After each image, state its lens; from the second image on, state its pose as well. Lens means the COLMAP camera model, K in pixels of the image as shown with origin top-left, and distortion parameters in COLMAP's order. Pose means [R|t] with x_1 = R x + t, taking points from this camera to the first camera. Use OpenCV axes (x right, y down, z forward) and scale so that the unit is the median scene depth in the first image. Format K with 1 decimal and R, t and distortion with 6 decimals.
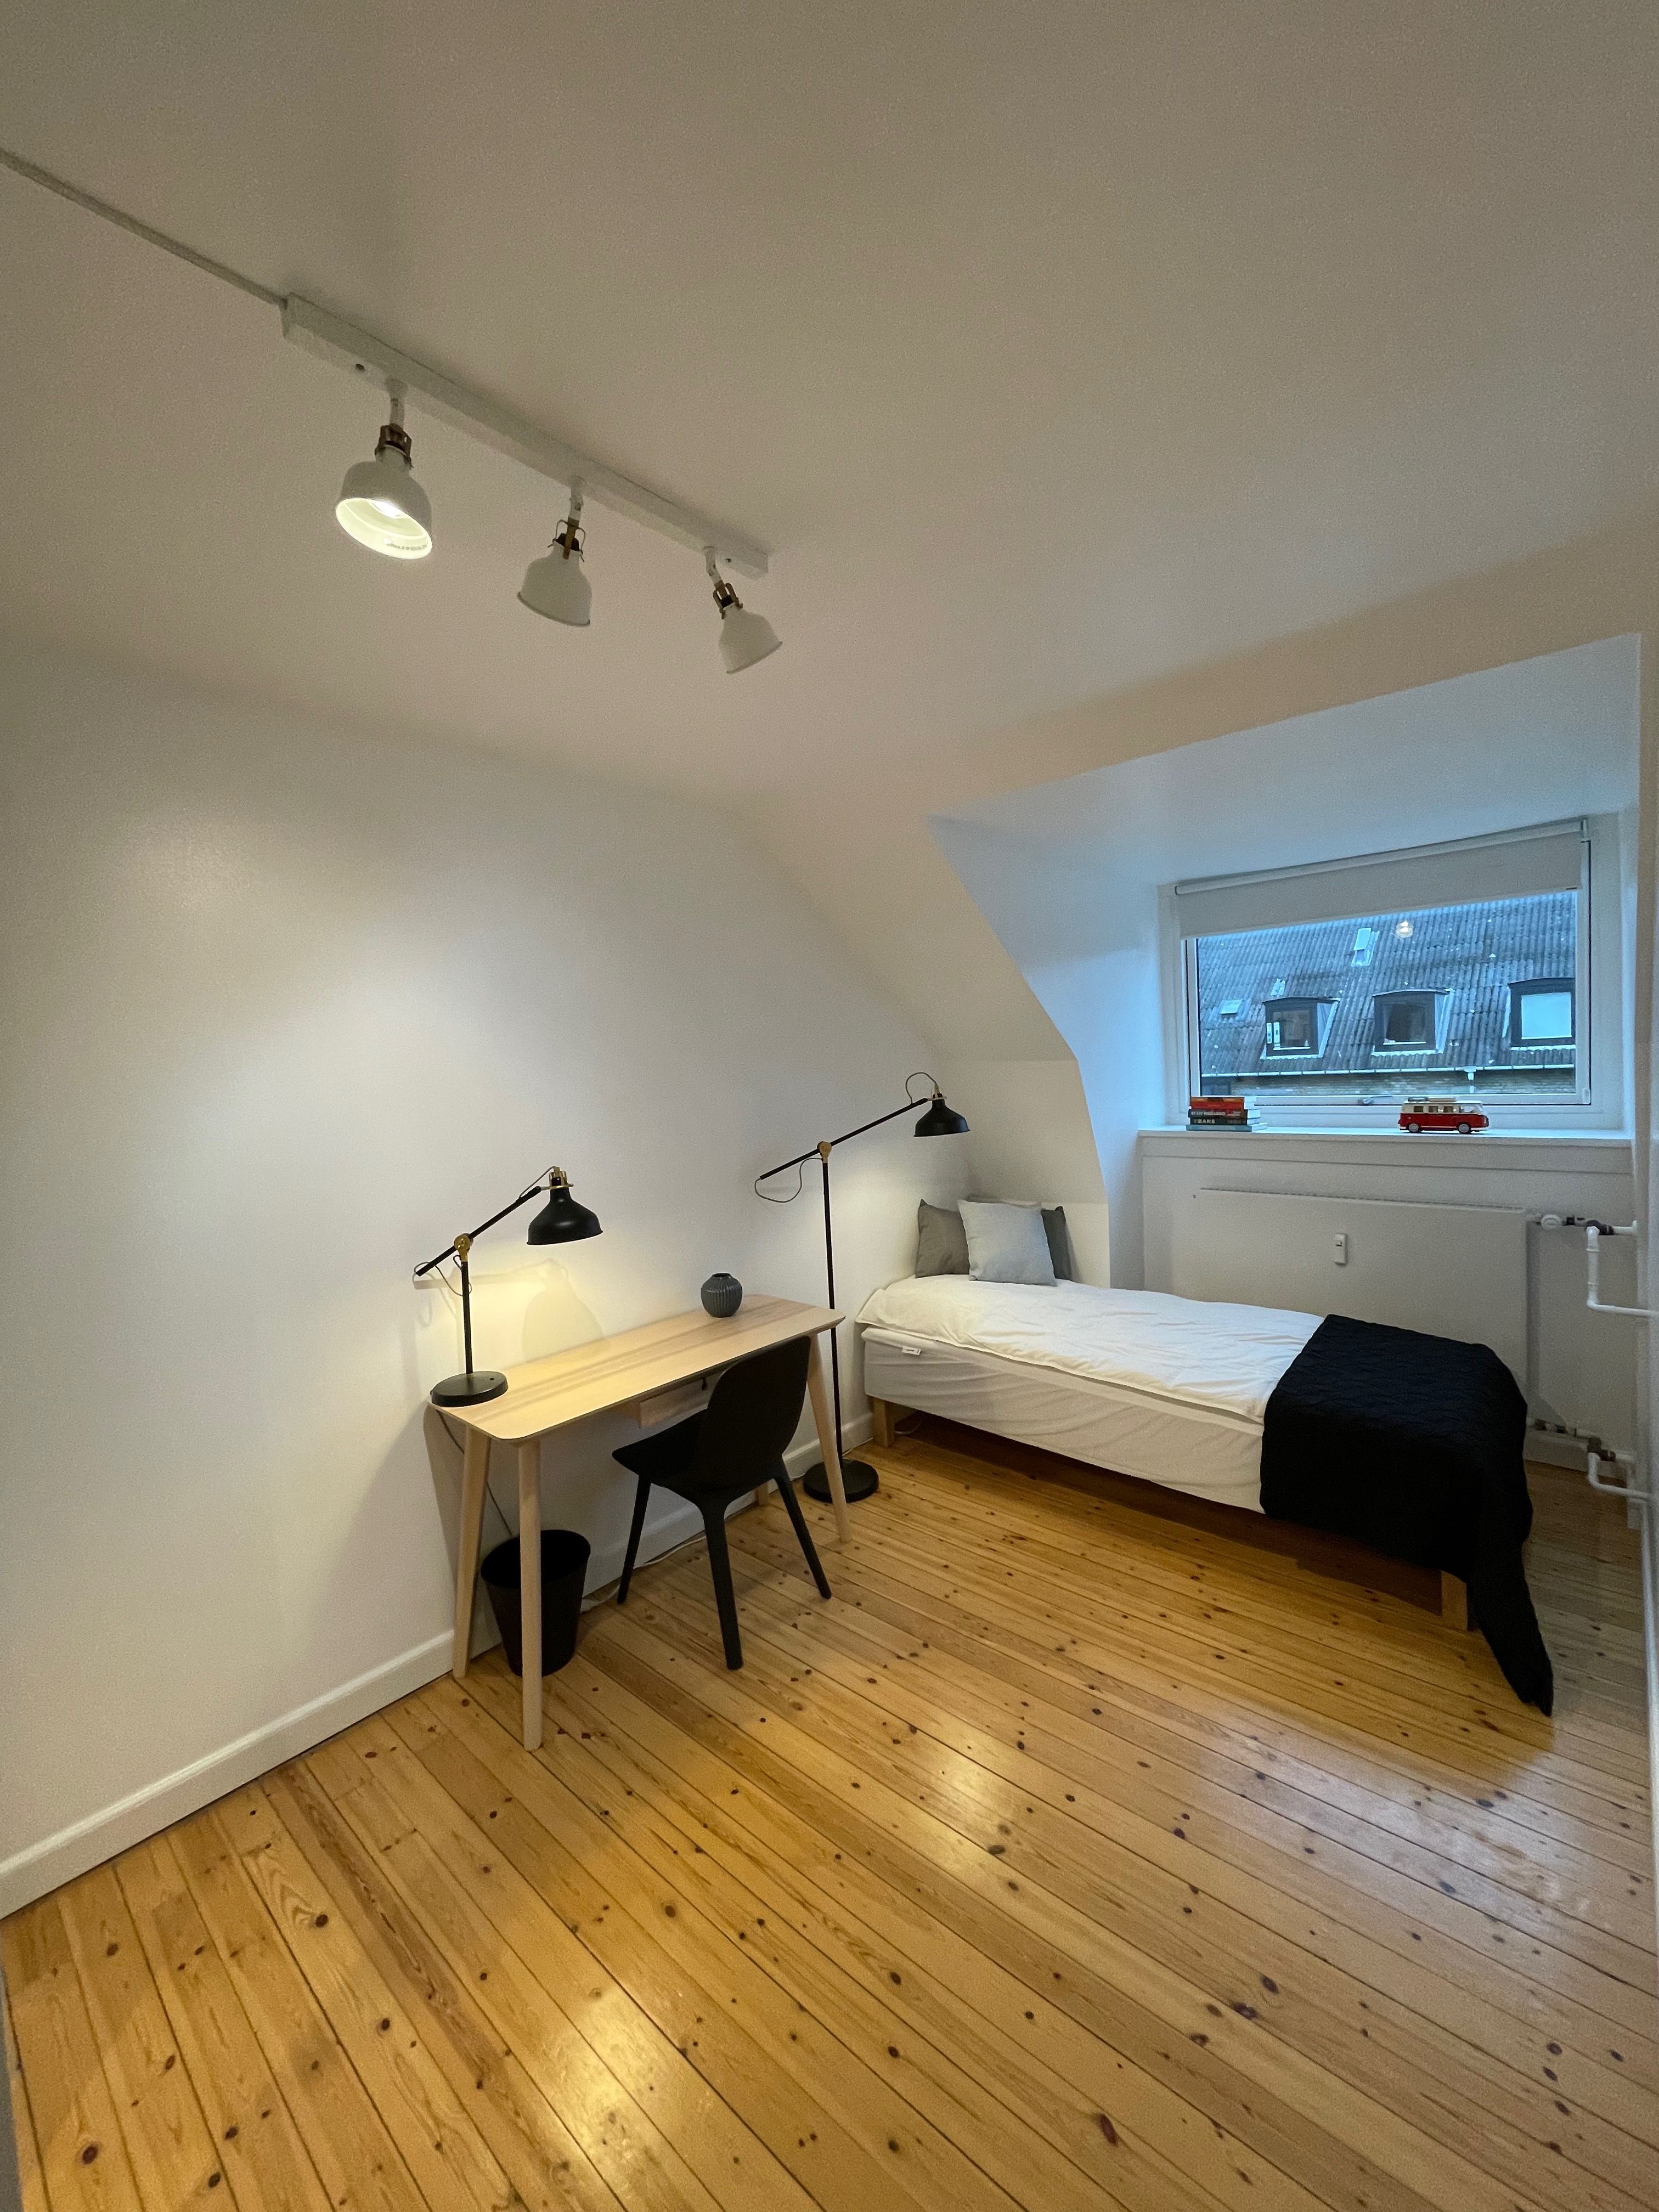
lens RADIAL K [[890.5, 0, 827.0], [0, 890.5, 1115.7], [0, 0, 1]] dist [-0.001979, -0.000432]
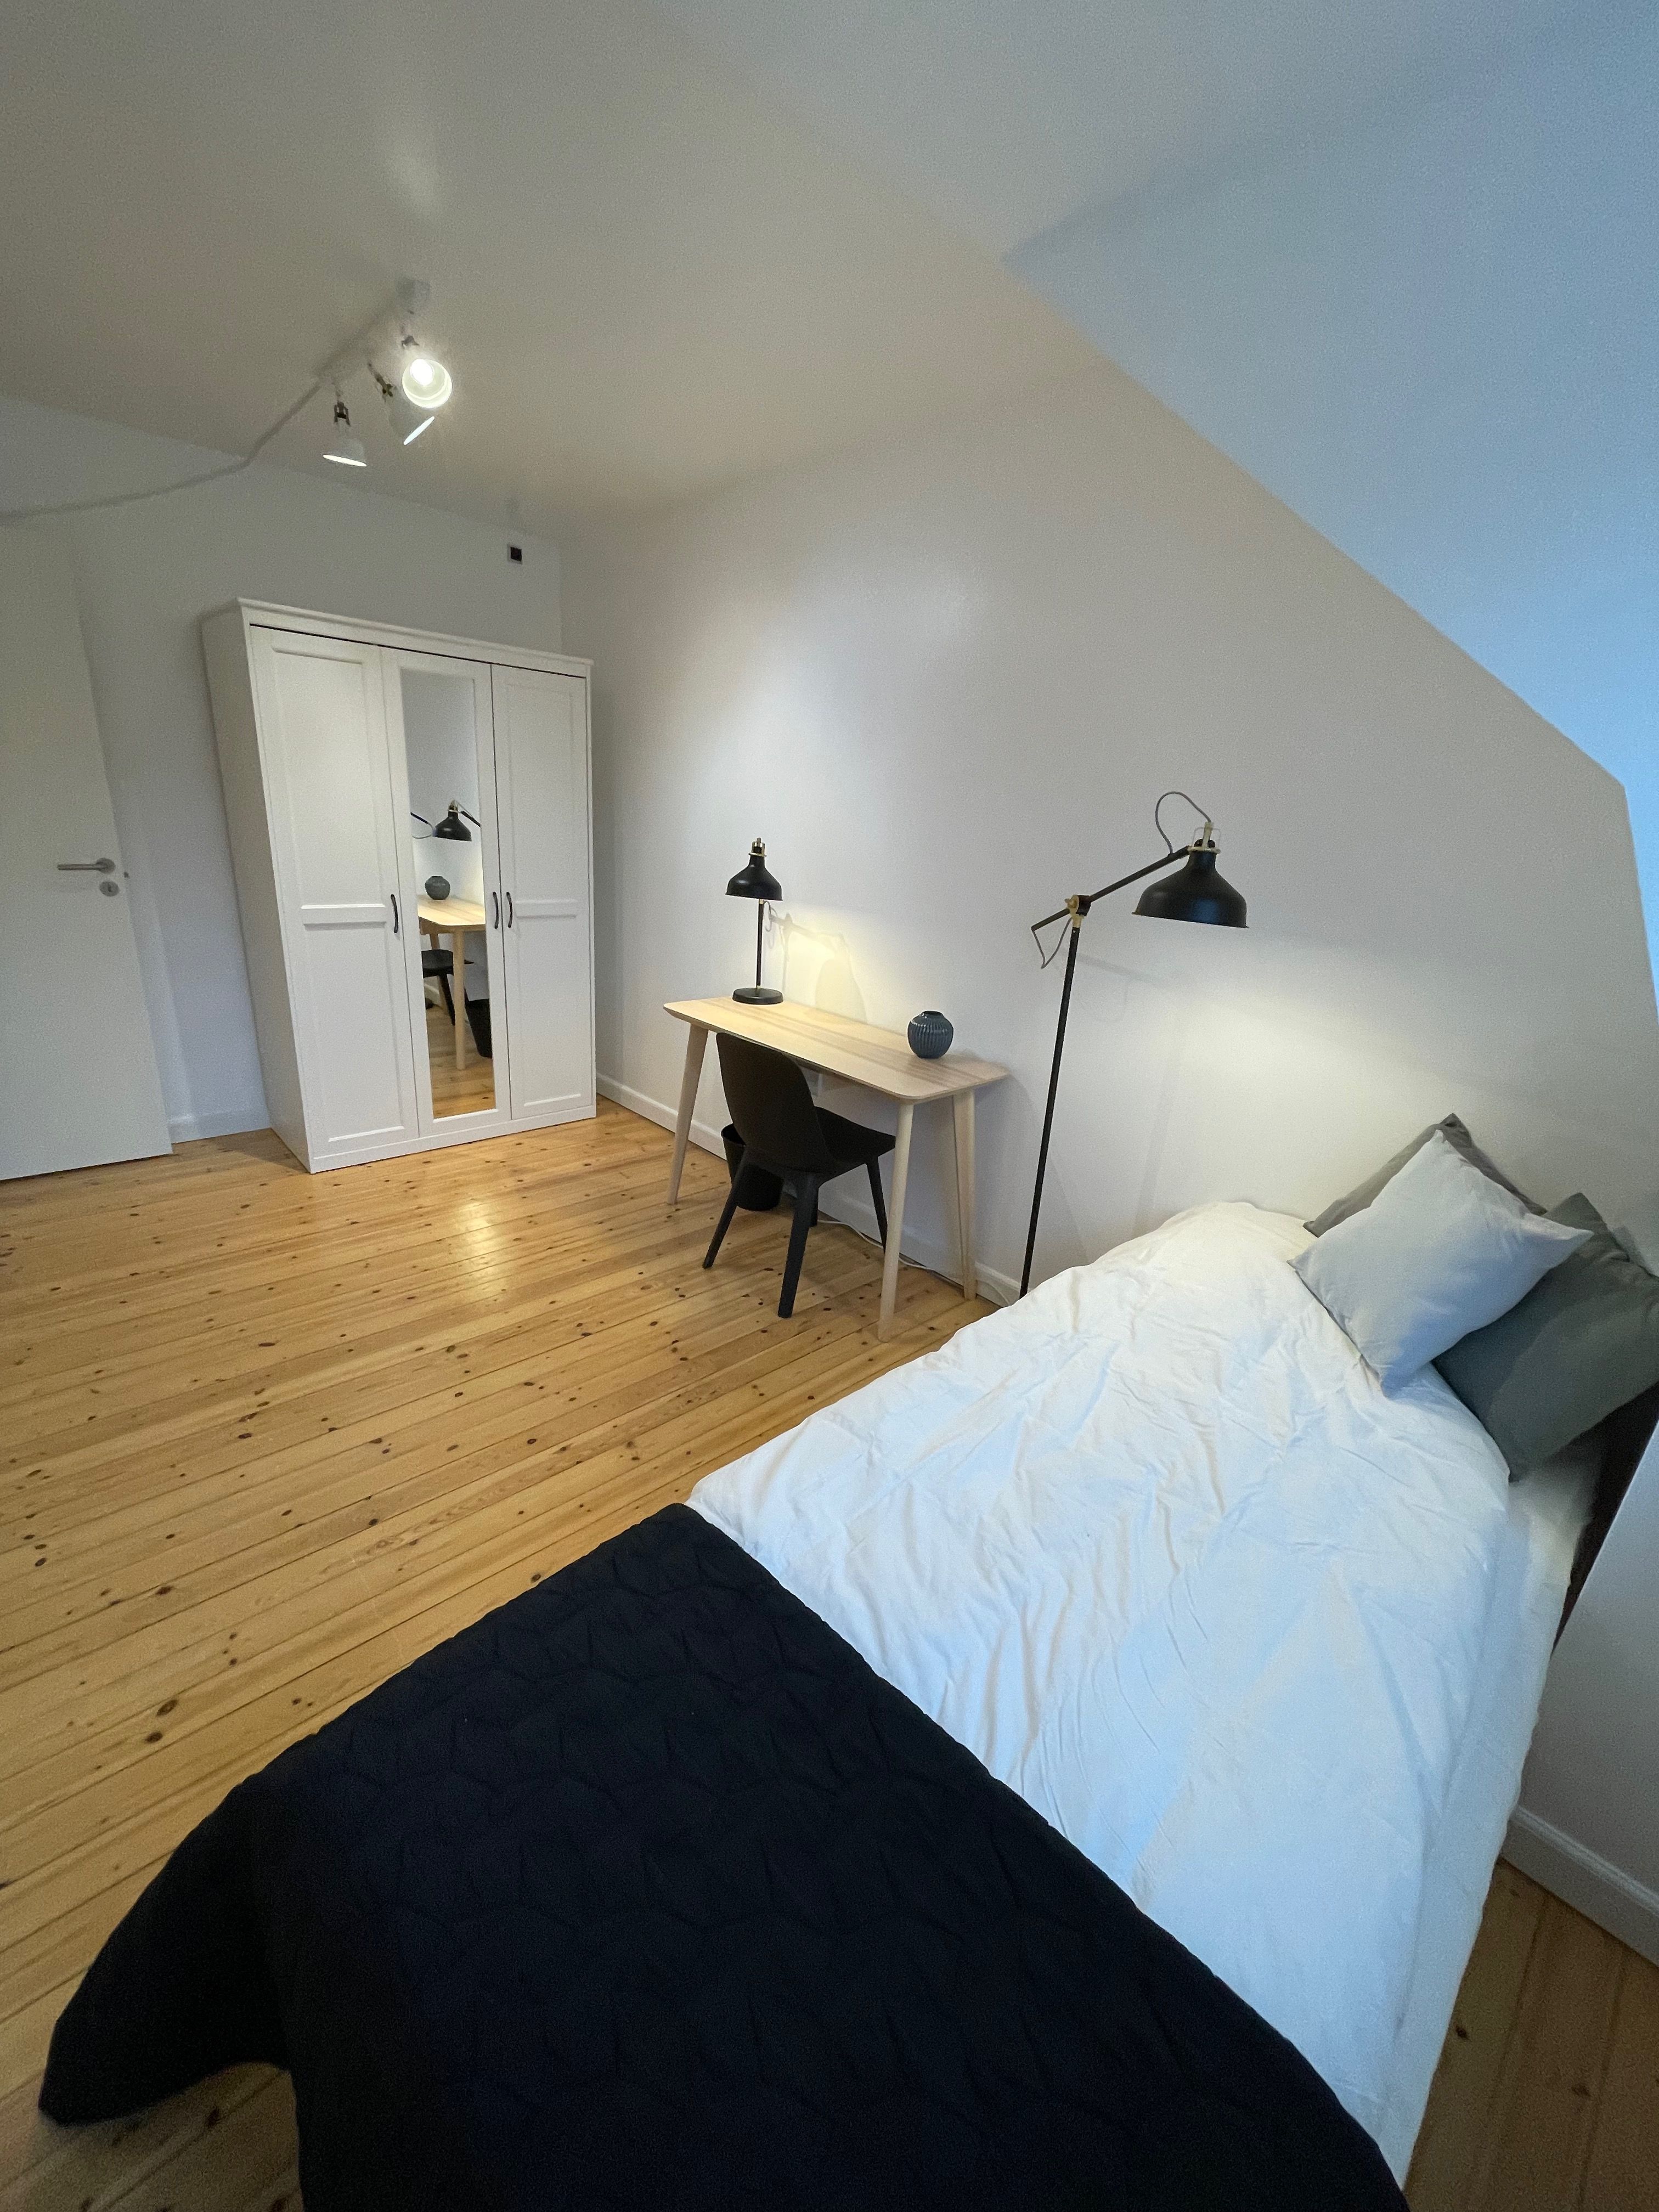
lens RADIAL K [[890.5, 0, 842.6], [0, 890.5, 1114.6], [0, 0, 1]] dist [-0.001979, -0.000432]
pose [[-0.096129, 0.359247, -0.928278, 0.999756], [-0.123988, 0.921012, 0.369275, -0.062423], [0.987617, 0.150593, -0.043993, 1.261389]]
